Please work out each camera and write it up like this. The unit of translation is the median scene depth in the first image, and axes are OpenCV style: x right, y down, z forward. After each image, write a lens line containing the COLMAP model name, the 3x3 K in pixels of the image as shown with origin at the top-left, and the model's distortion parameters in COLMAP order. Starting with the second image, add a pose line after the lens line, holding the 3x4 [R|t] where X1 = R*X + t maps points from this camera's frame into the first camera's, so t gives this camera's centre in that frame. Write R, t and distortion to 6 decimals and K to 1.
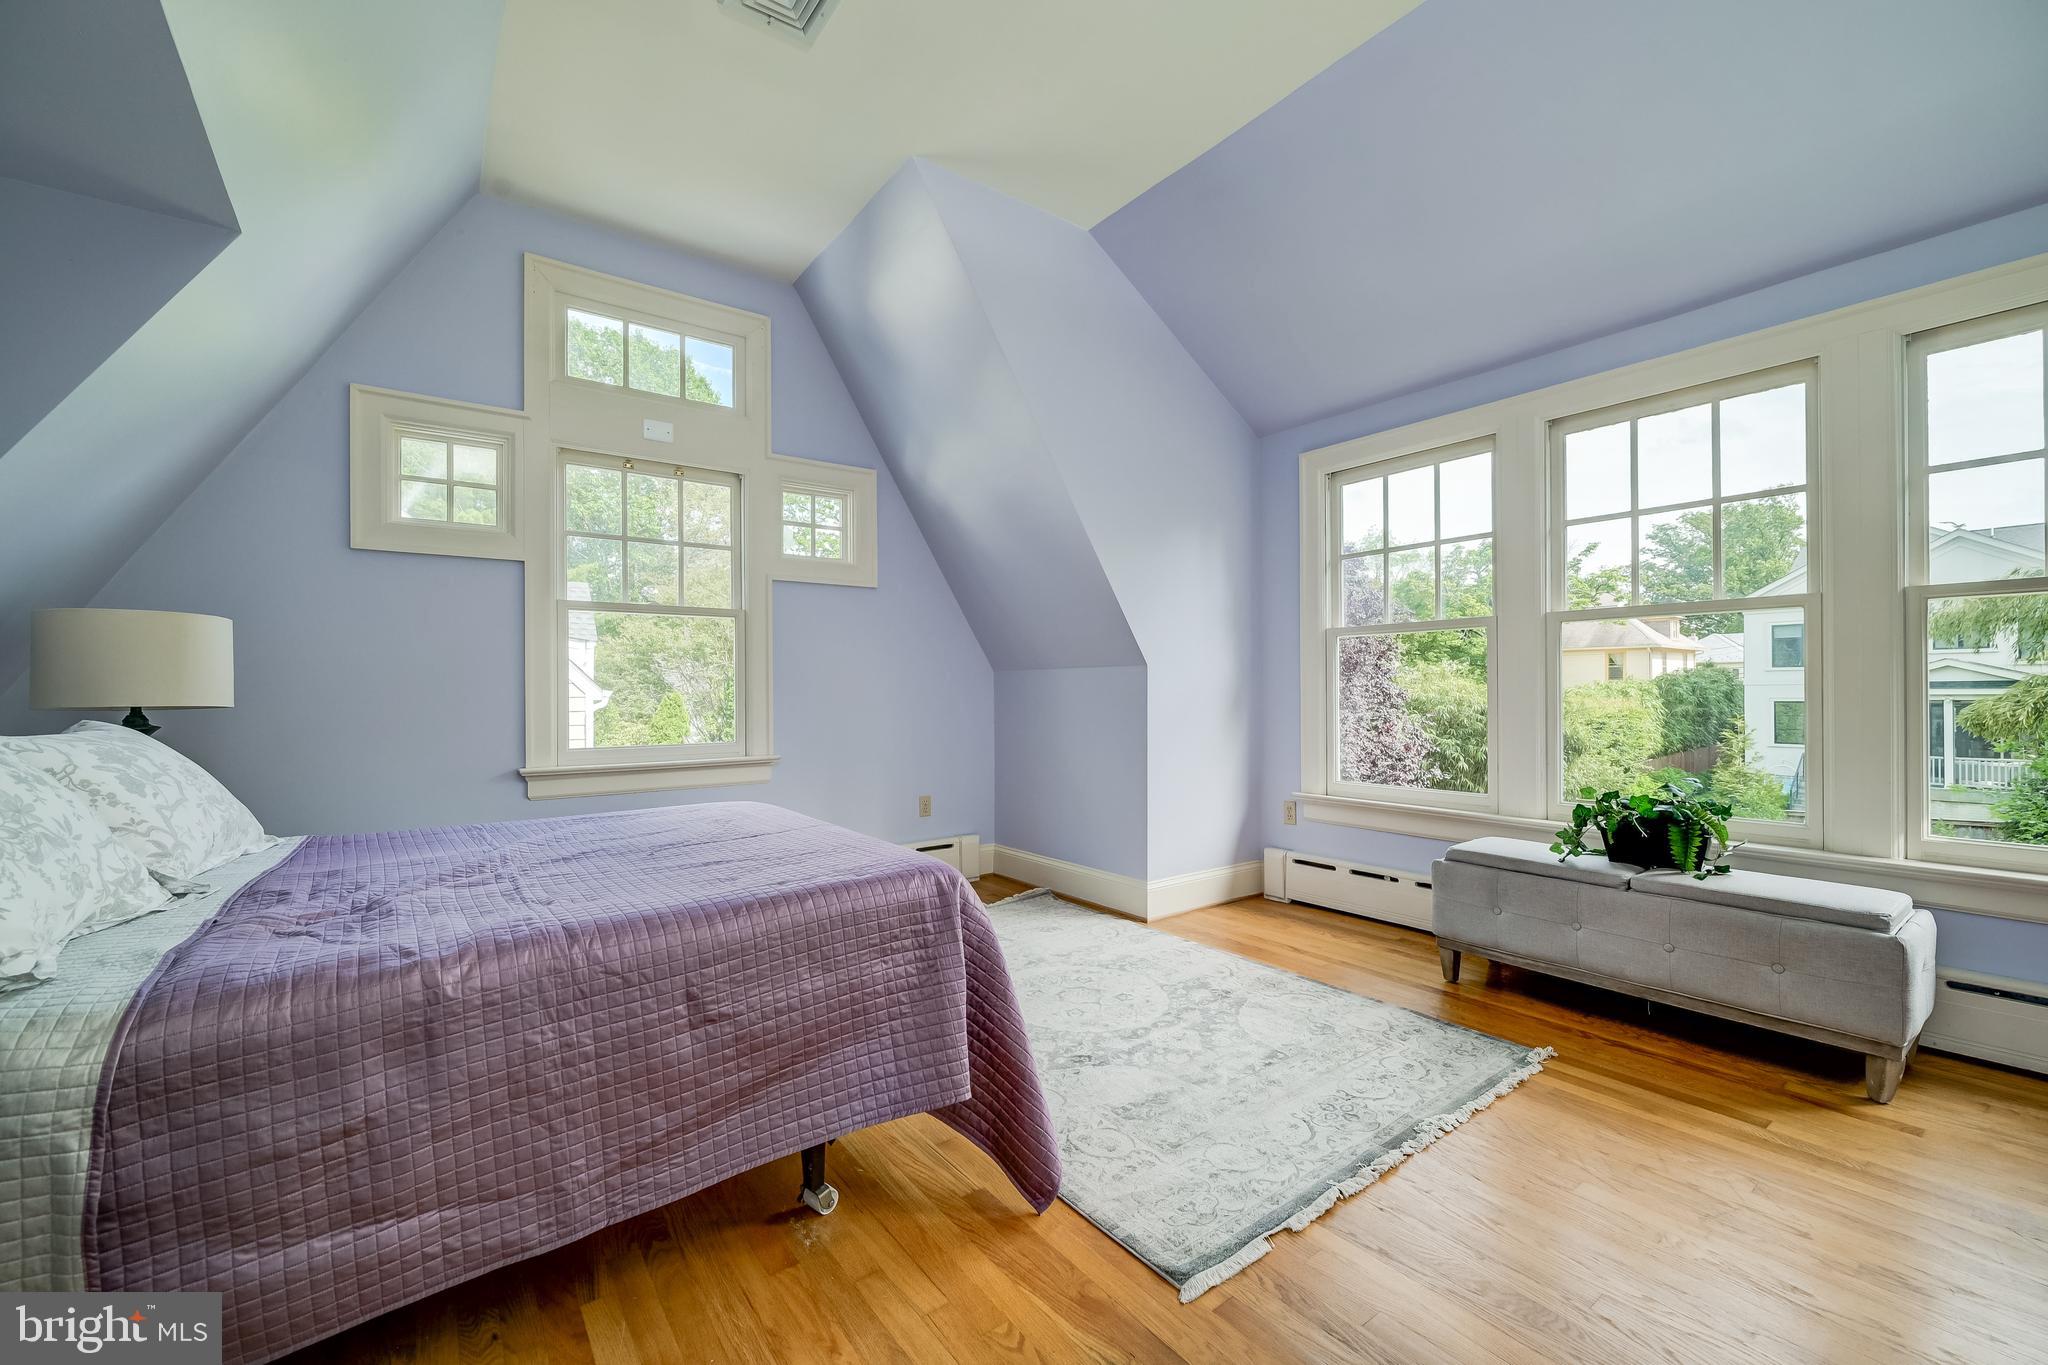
lens RADIAL K [[826.8, 0, 1018.4], [0, 826.8, 694.4], [0, 0, 1]] dist [-0.000392, 0.001080]
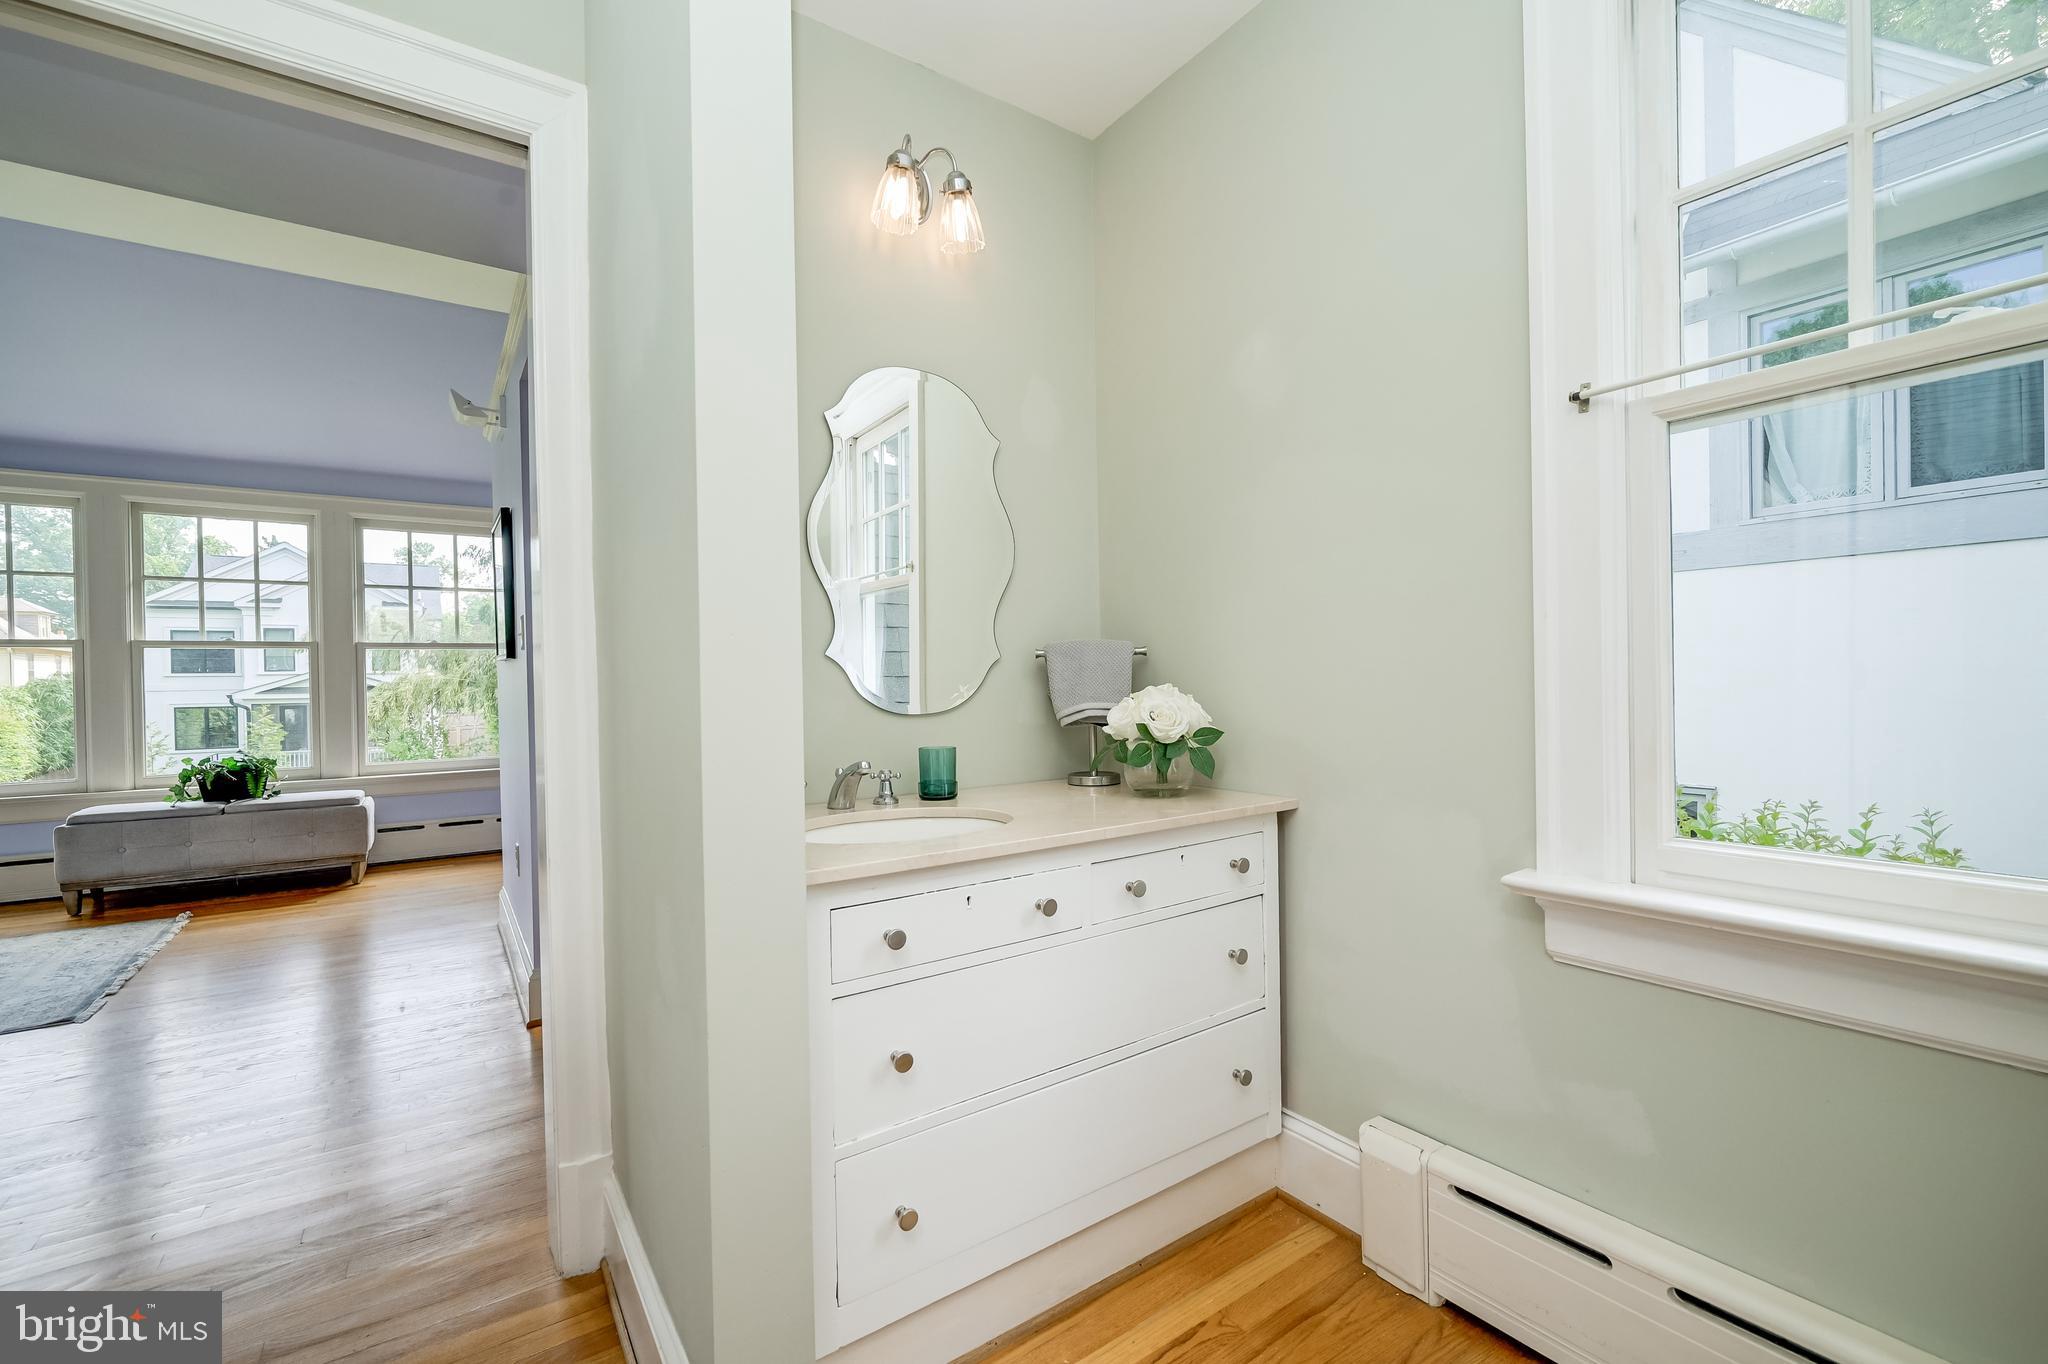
lens RADIAL K [[861.6, 0, 1027.9], [0, 861.6, 690.1], [0, 0, 1]] dist [-0.002073, 0.000268]
pose [[0.036824, -0.007743, 0.999292, -0.819491], [0.019497, 0.999785, 0.007029, 0.004370], [-0.999132, 0.019224, 0.036967, -0.606103]]
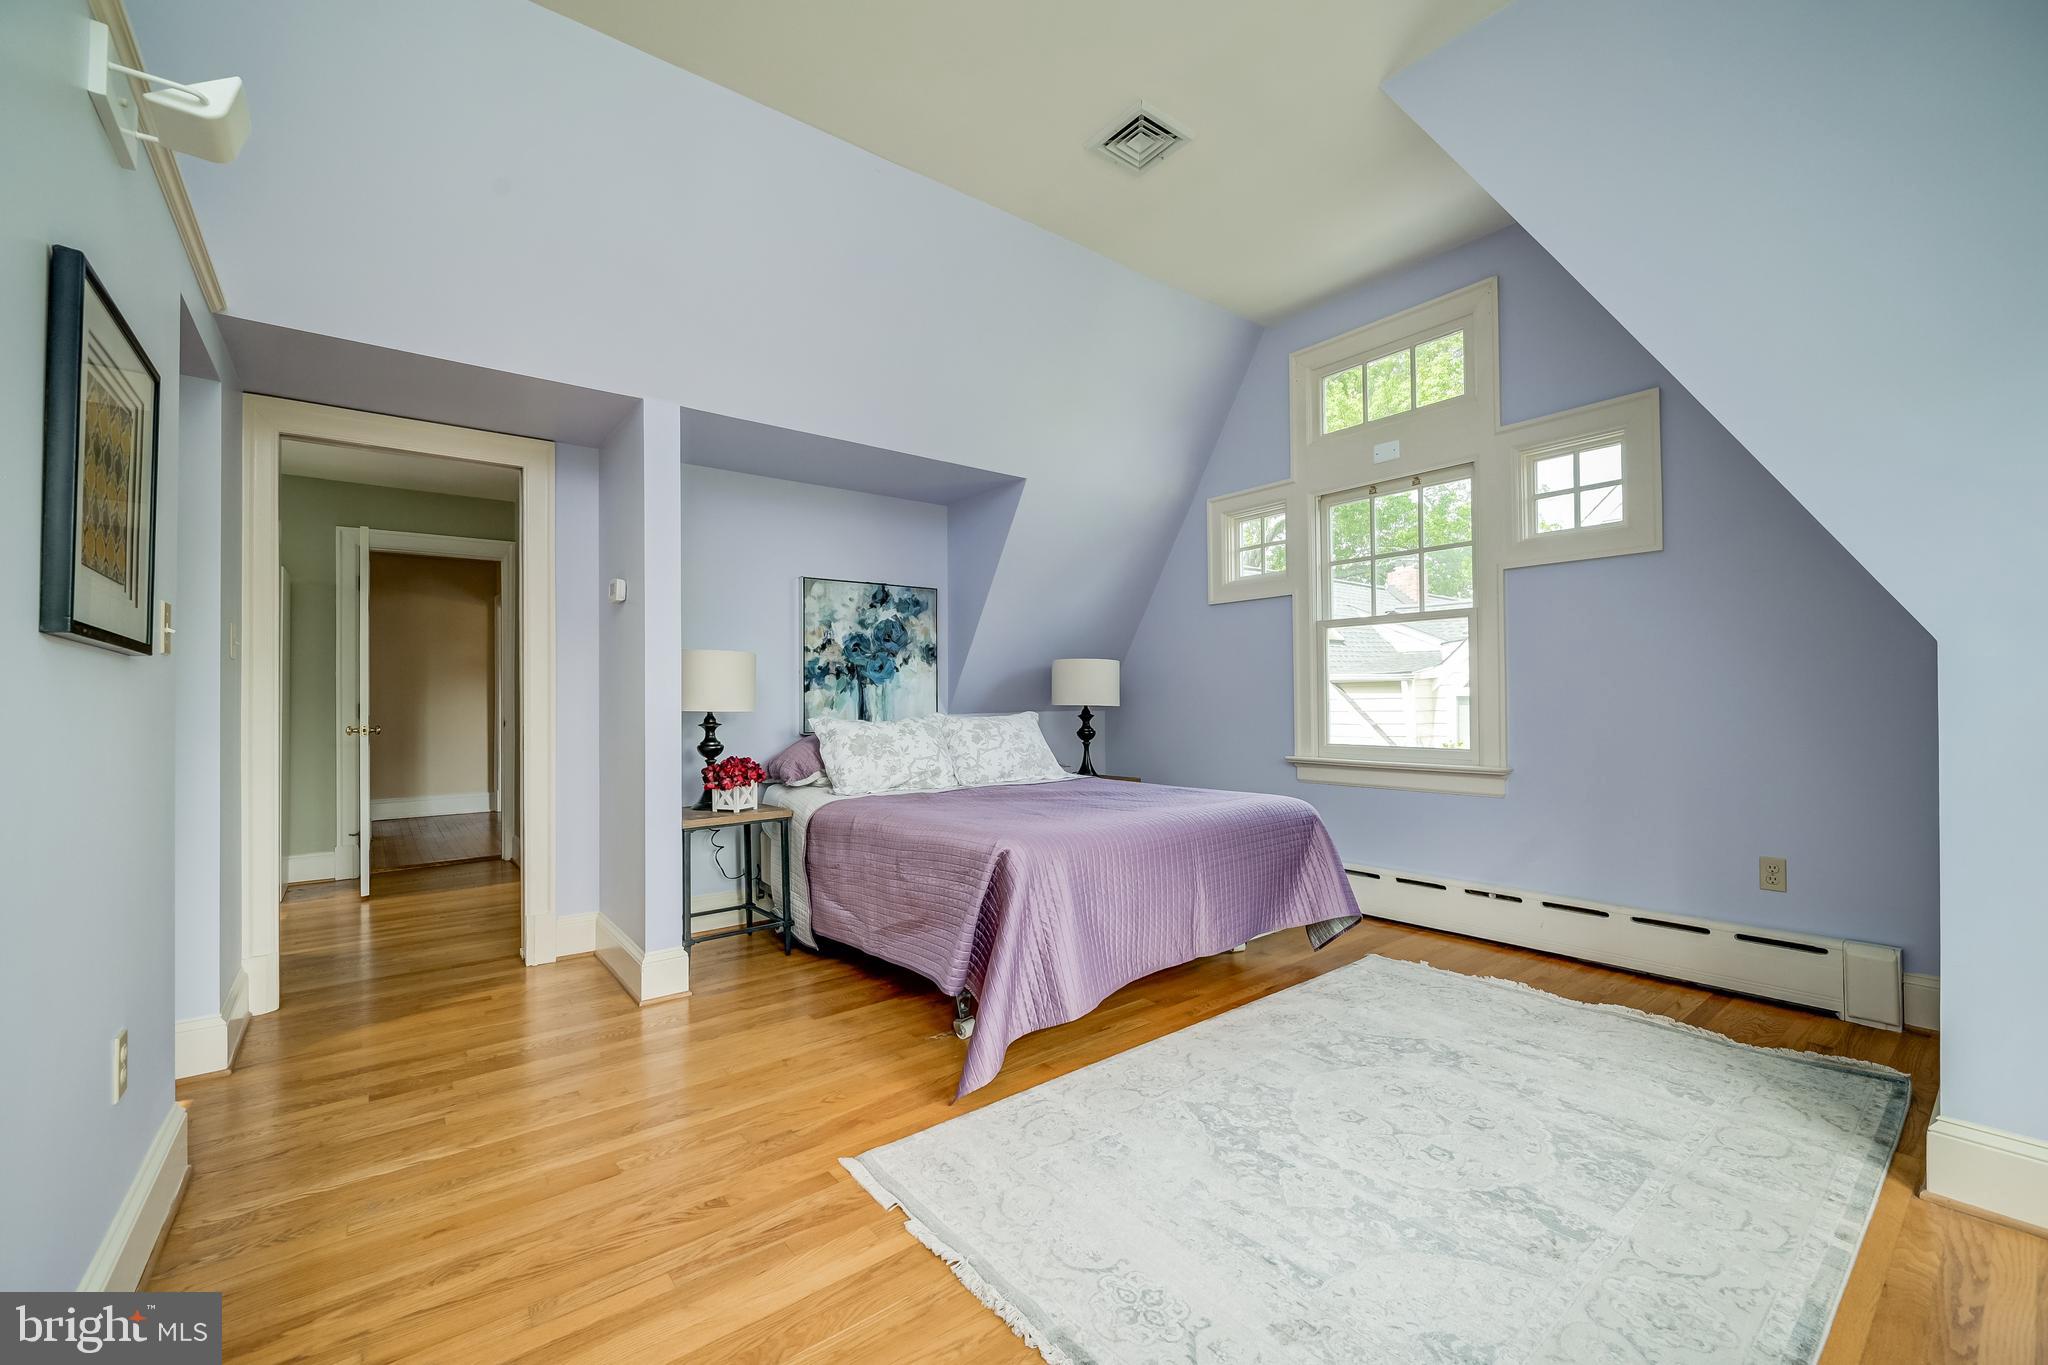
lens RADIAL K [[826.8, 0, 1018.1], [0, 826.8, 683.7], [0, 0, 1]] dist [-0.000392, 0.001080]
pose [[0.024555, -0.012420, -0.999621, 0.763808], [0.010070, 0.999875, -0.012175, -0.013428], [0.999648, -0.009767, 0.024677, 0.611260]]
